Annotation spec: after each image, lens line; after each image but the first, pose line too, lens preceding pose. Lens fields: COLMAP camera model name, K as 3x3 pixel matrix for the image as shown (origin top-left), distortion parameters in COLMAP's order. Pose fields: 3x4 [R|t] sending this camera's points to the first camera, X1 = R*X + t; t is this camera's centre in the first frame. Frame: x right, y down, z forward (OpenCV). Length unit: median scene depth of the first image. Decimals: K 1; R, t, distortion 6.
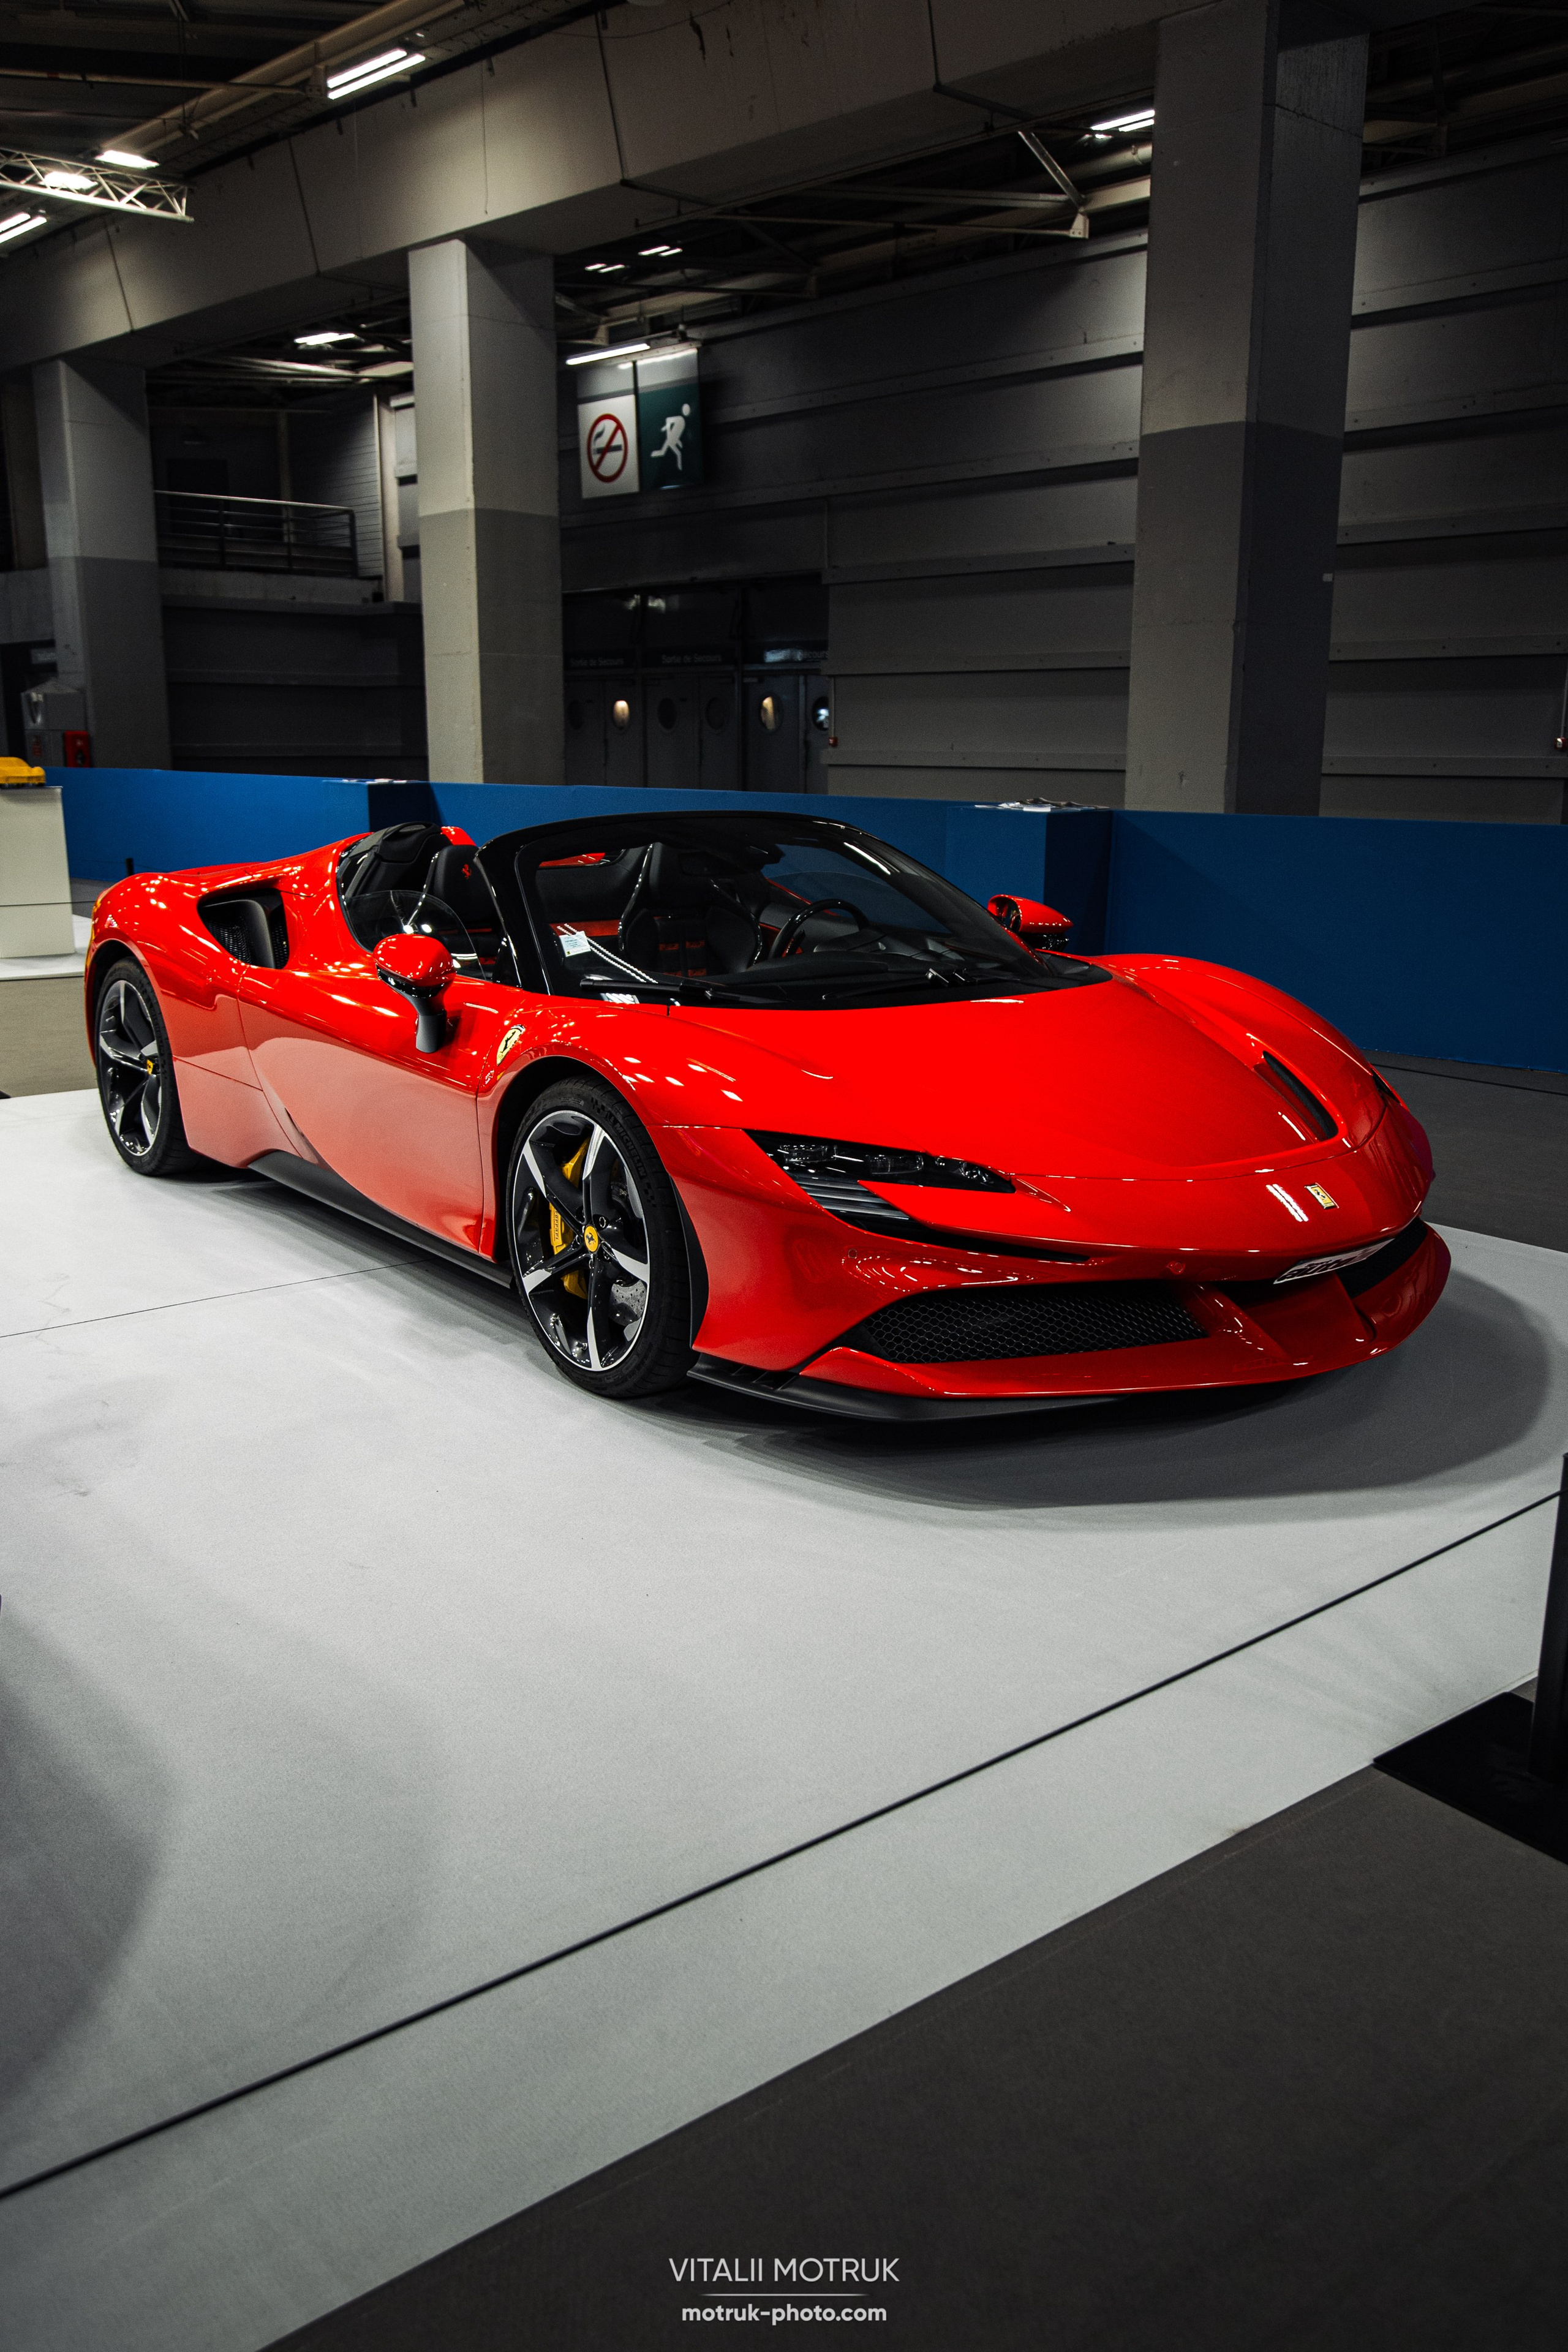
lens RADIAL K [[1912.2, 0, 837.2], [0, 1912.2, 1204.0], [0, 0, 1]] dist [0.007681, 0.021544]
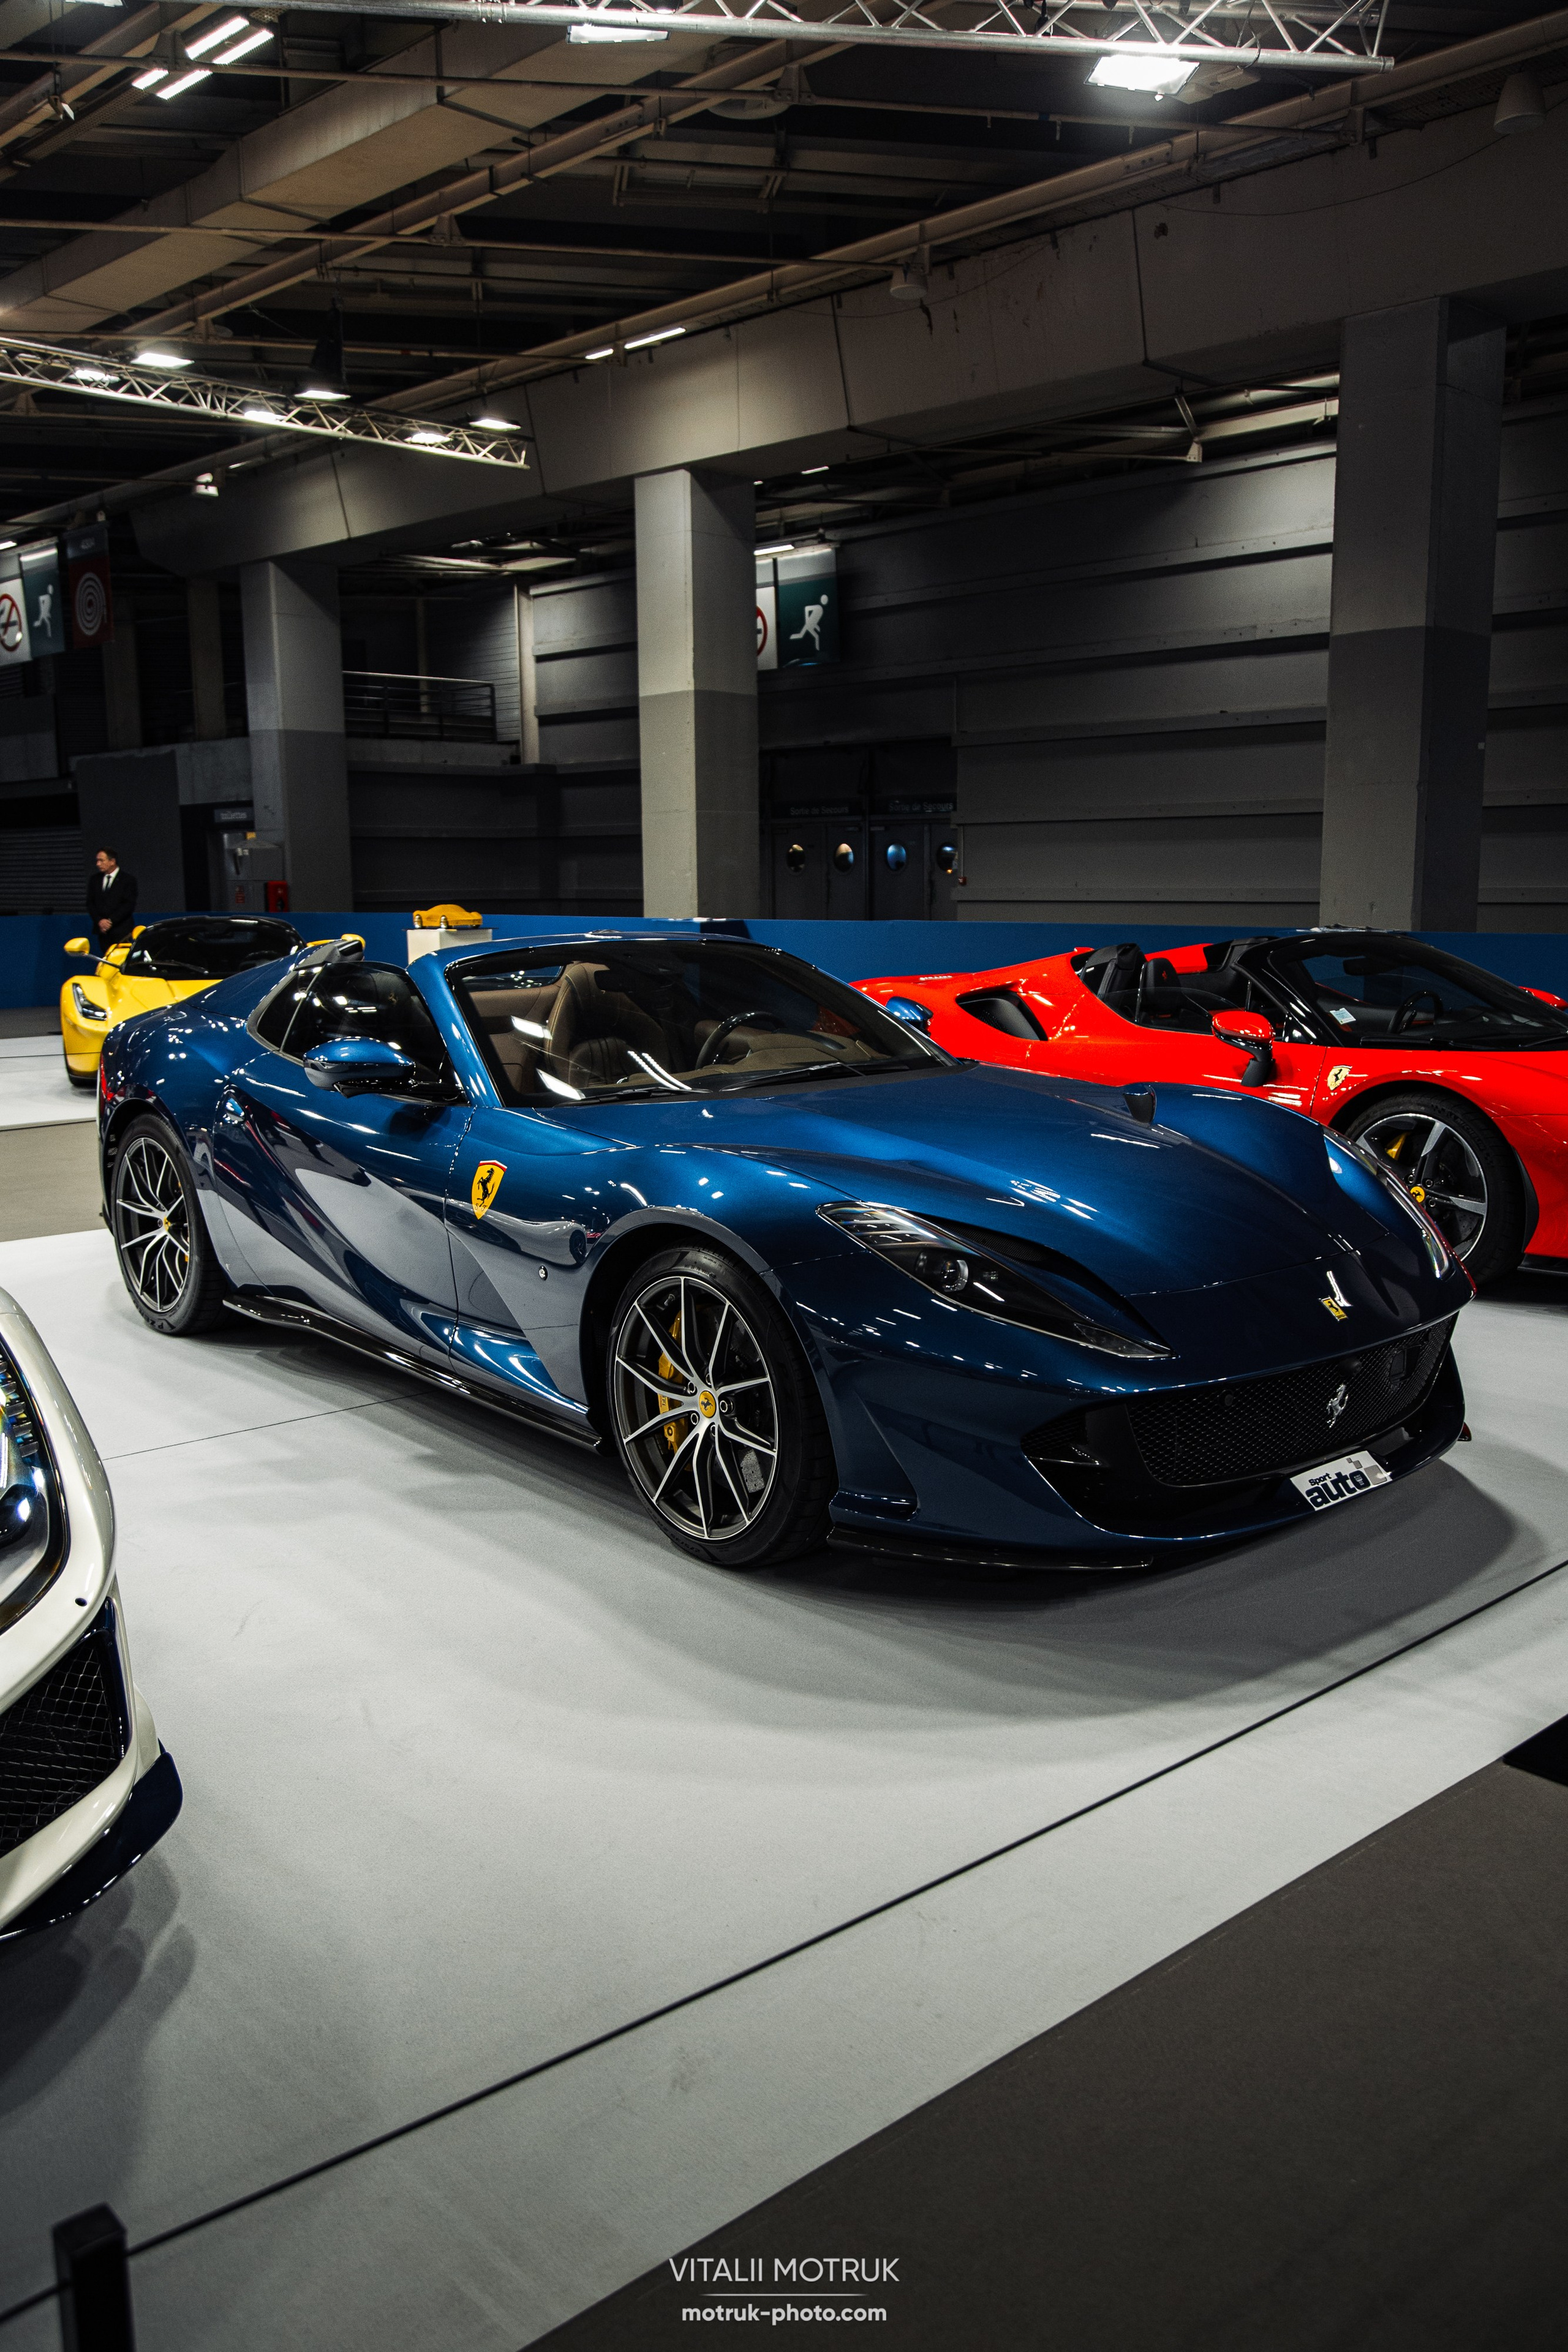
lens RADIAL K [[1912.2, 0, 781.8], [0, 1912.2, 1198.3], [0, 0, 1]] dist [0.007681, 0.021544]
pose [[0.999160, -0.018974, 0.036328, -0.154775], [0.021537, 0.997206, -0.071531, 0.026920], [-0.034870, 0.072253, 0.996777, -0.122426]]
